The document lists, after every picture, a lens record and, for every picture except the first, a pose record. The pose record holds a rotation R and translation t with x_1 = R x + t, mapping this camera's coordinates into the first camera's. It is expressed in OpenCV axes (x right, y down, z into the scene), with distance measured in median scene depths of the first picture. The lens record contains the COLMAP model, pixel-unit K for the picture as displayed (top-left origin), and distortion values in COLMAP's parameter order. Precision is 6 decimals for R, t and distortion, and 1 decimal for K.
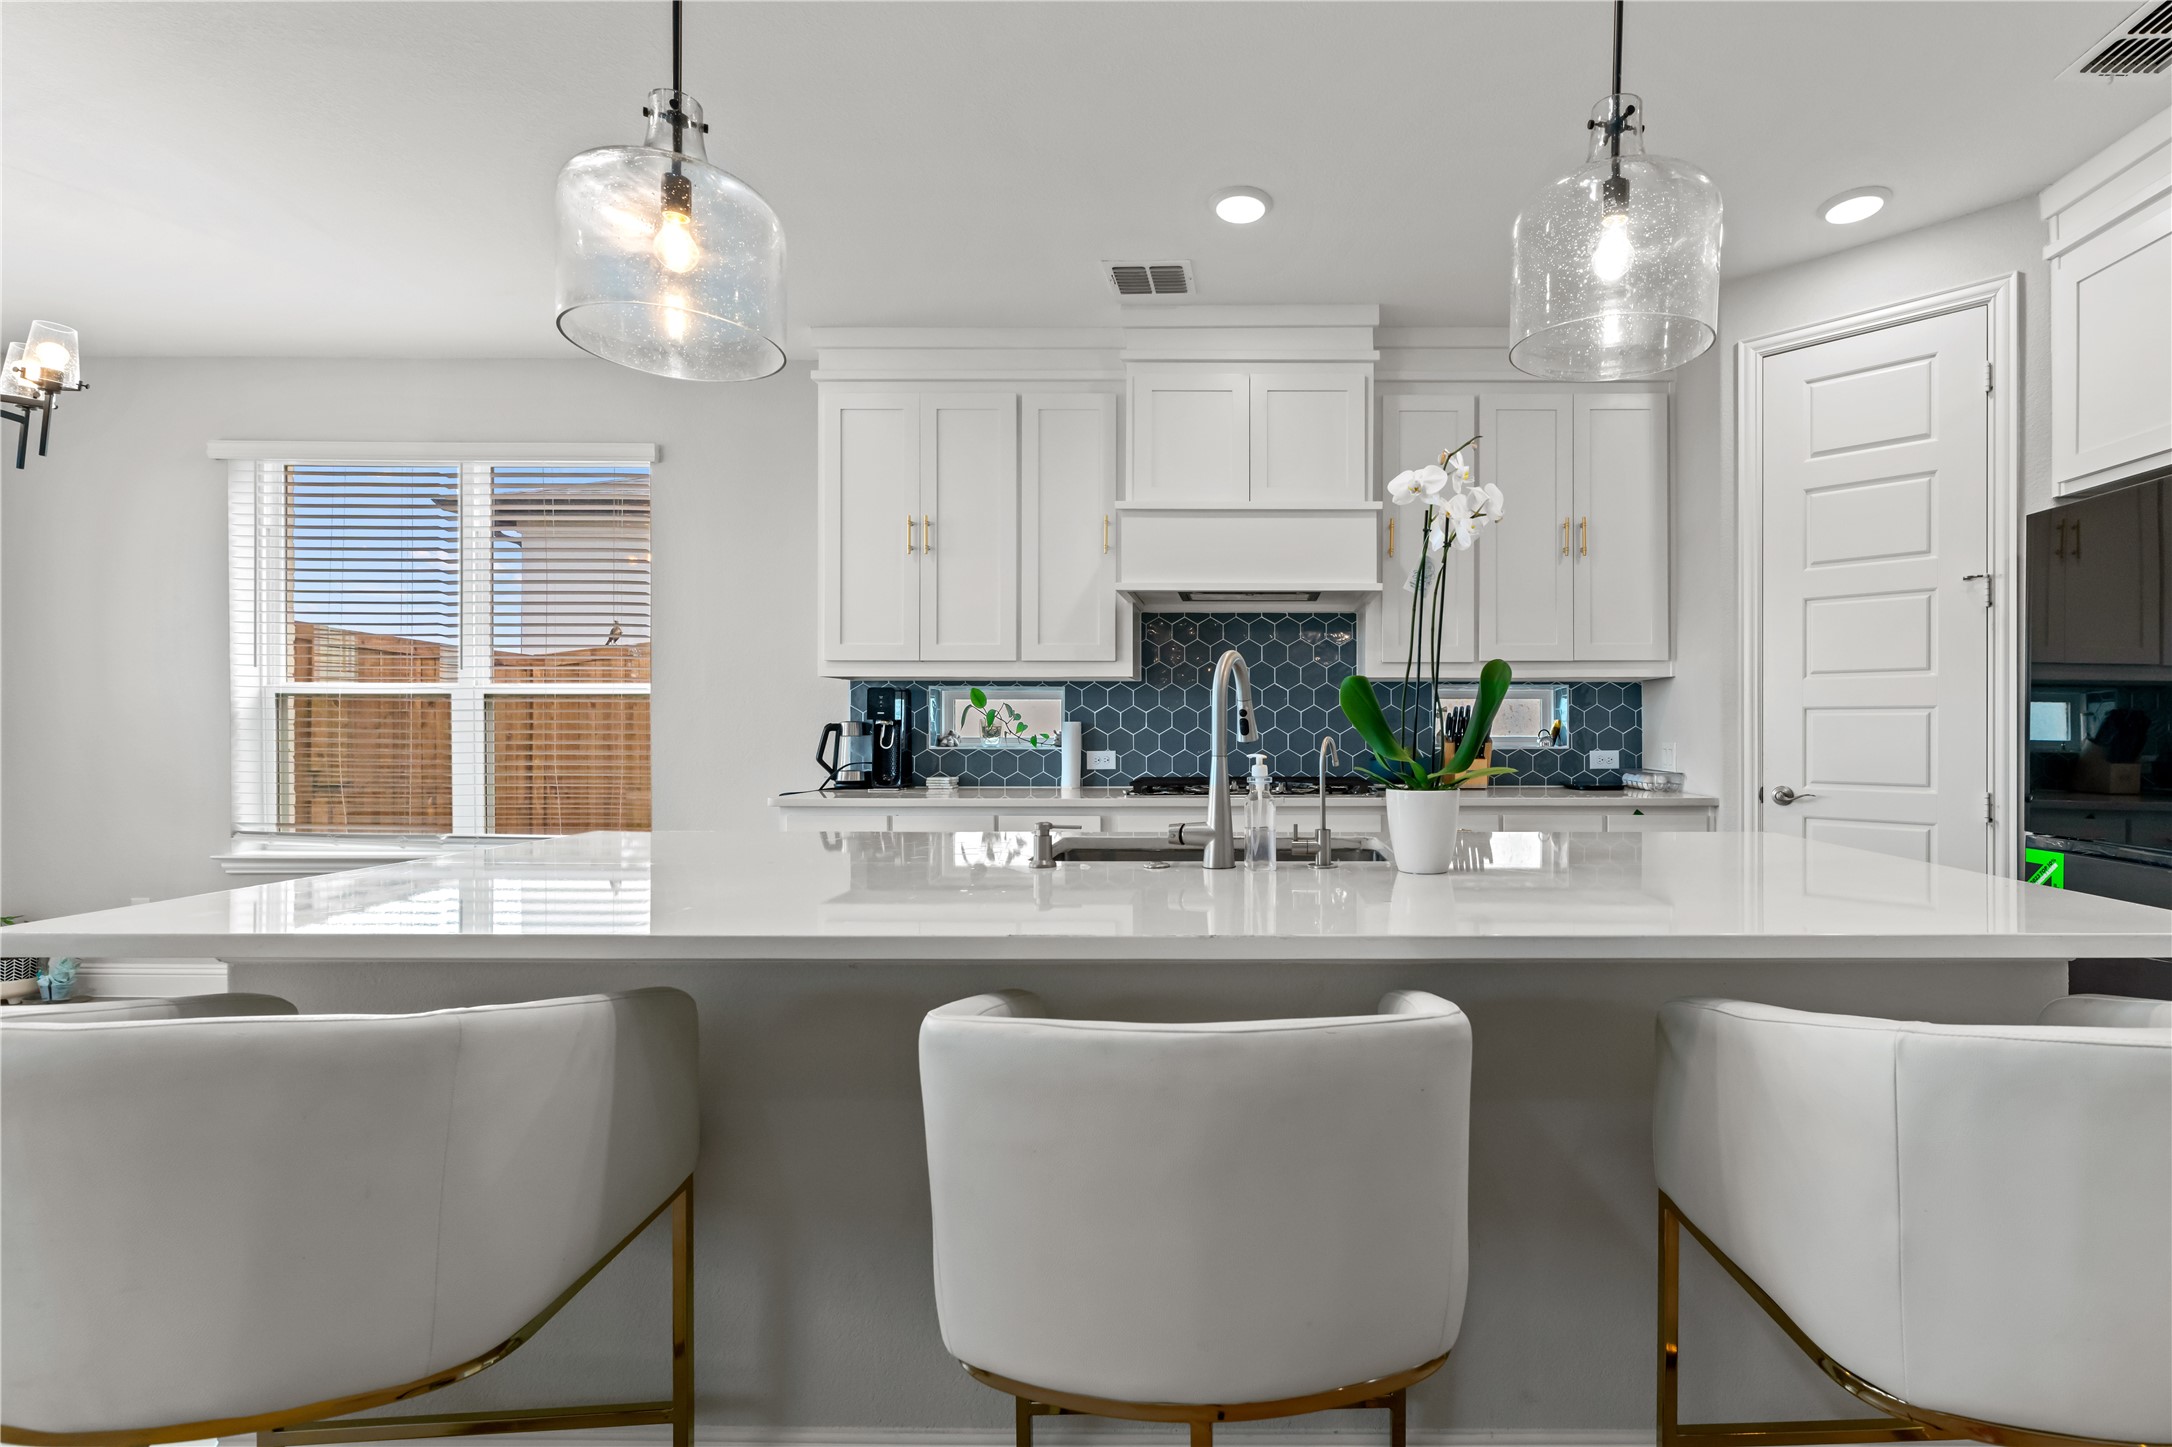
lens RADIAL K [[936.6, 0, 1247.5], [0, 936.6, 722.1], [0, 0, 1]] dist [0.002630, 0.000261]
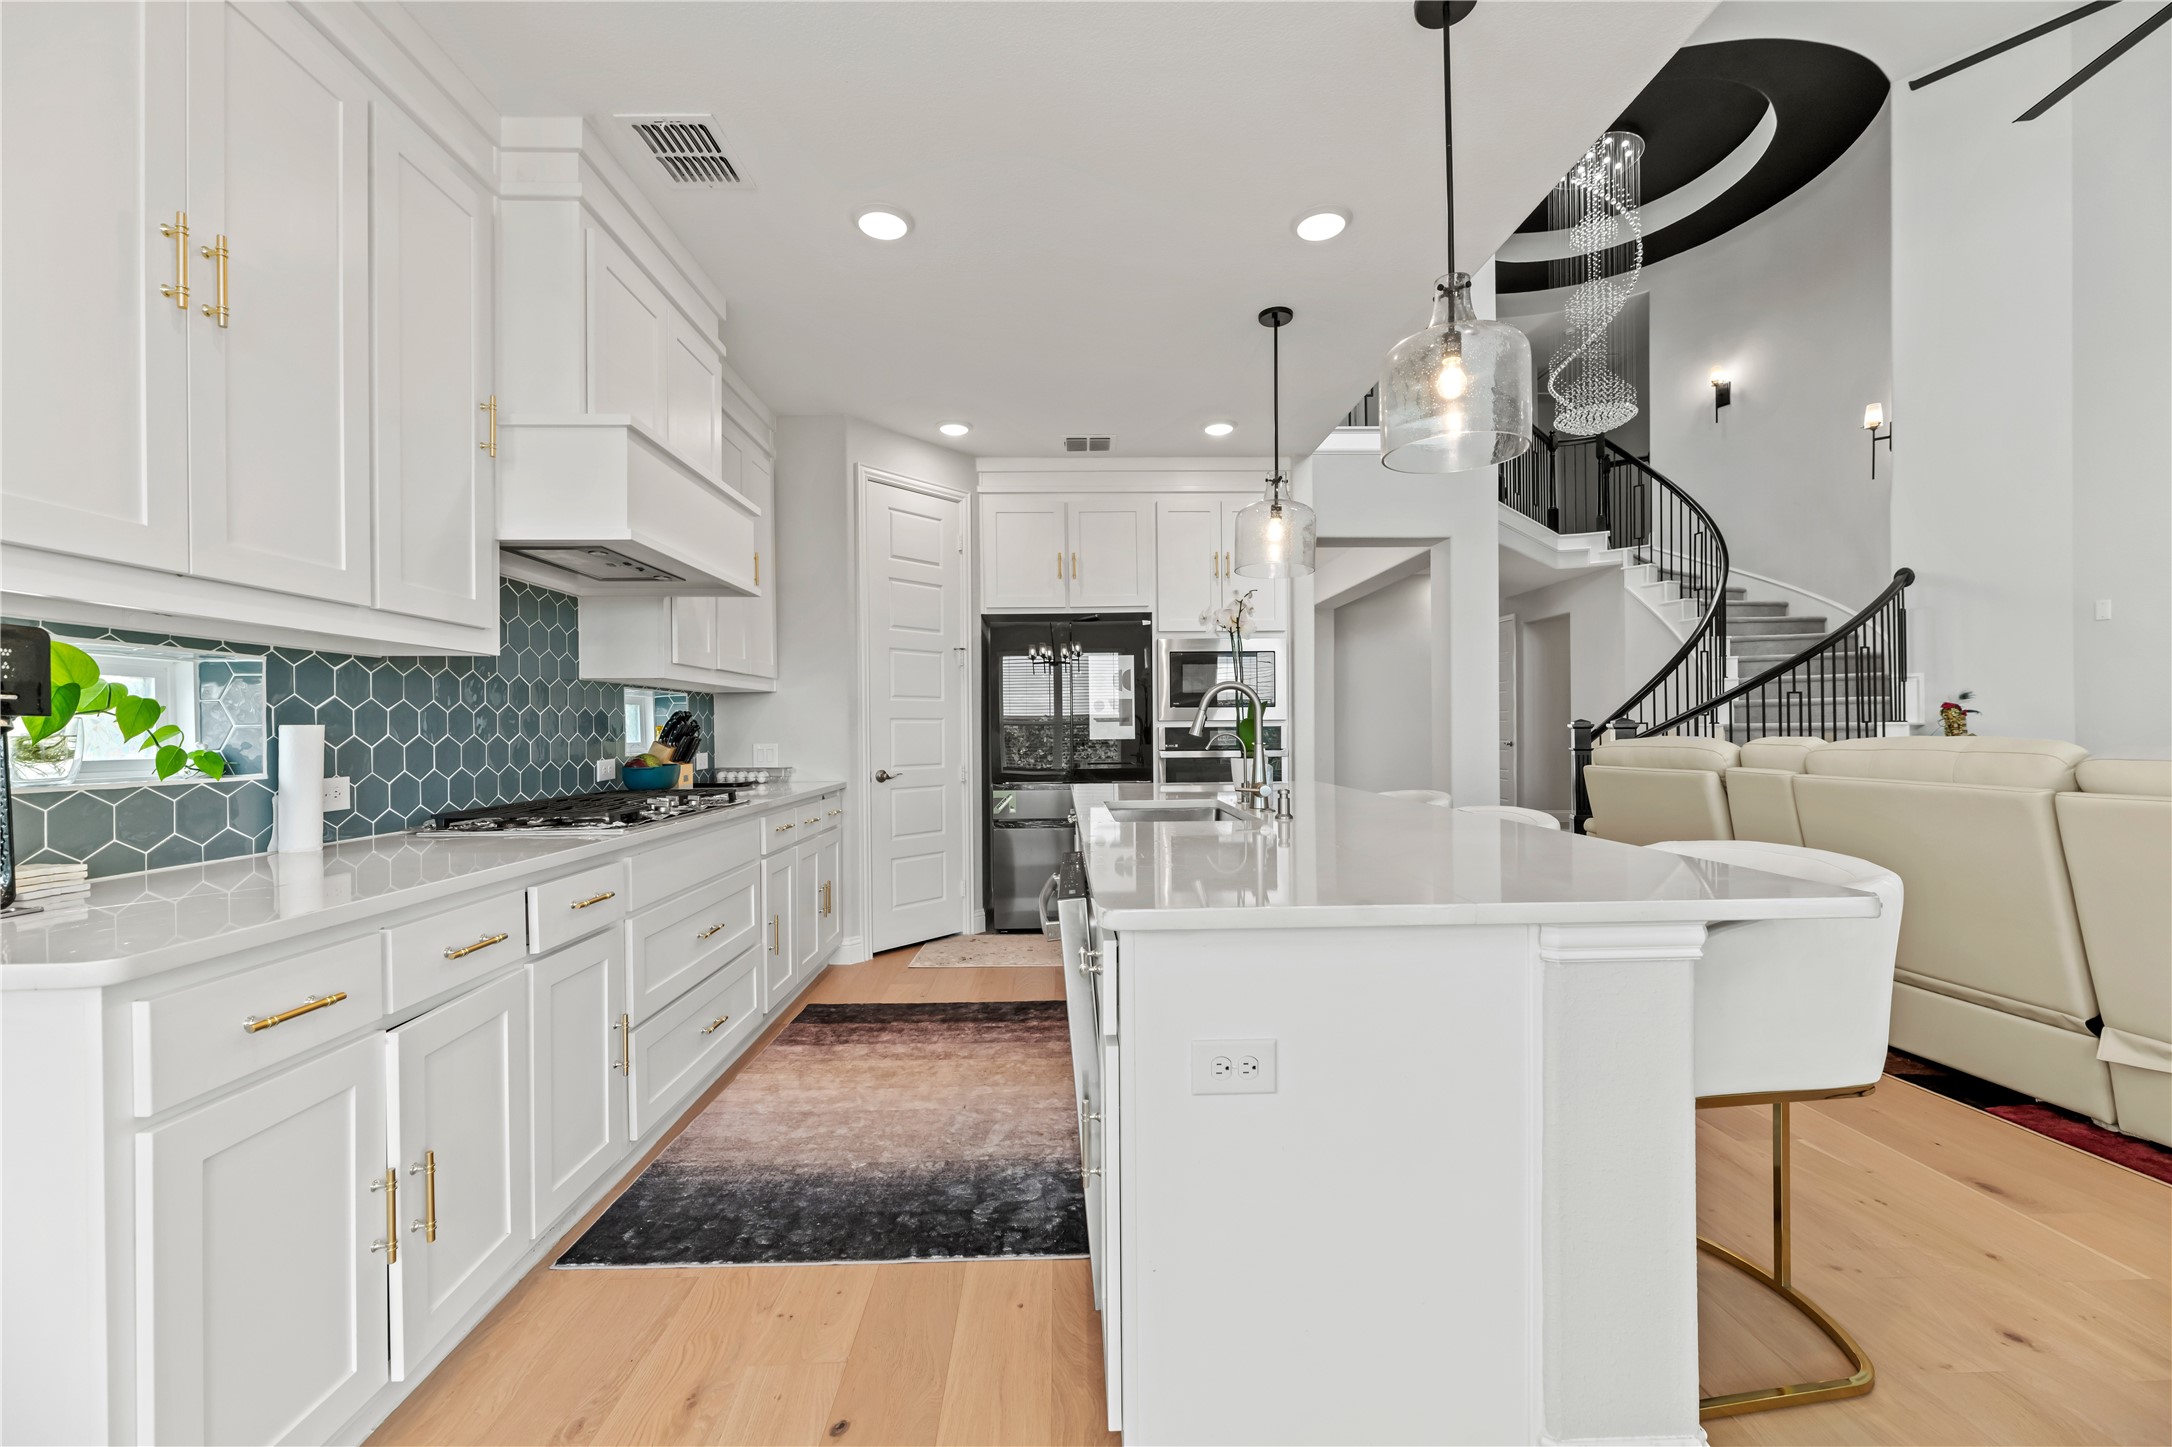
lens RADIAL K [[879.0, 0, 1085.7], [0, 879.0, 729.7], [0, 0, 1]] dist [0.000834, 0.000483]
pose [[-0.030668, -0.000481, 0.999530, -0.710898], [0.002825, 0.999996, 0.000567, 0.003468], [-0.999526, 0.002841, -0.030667, 0.589596]]
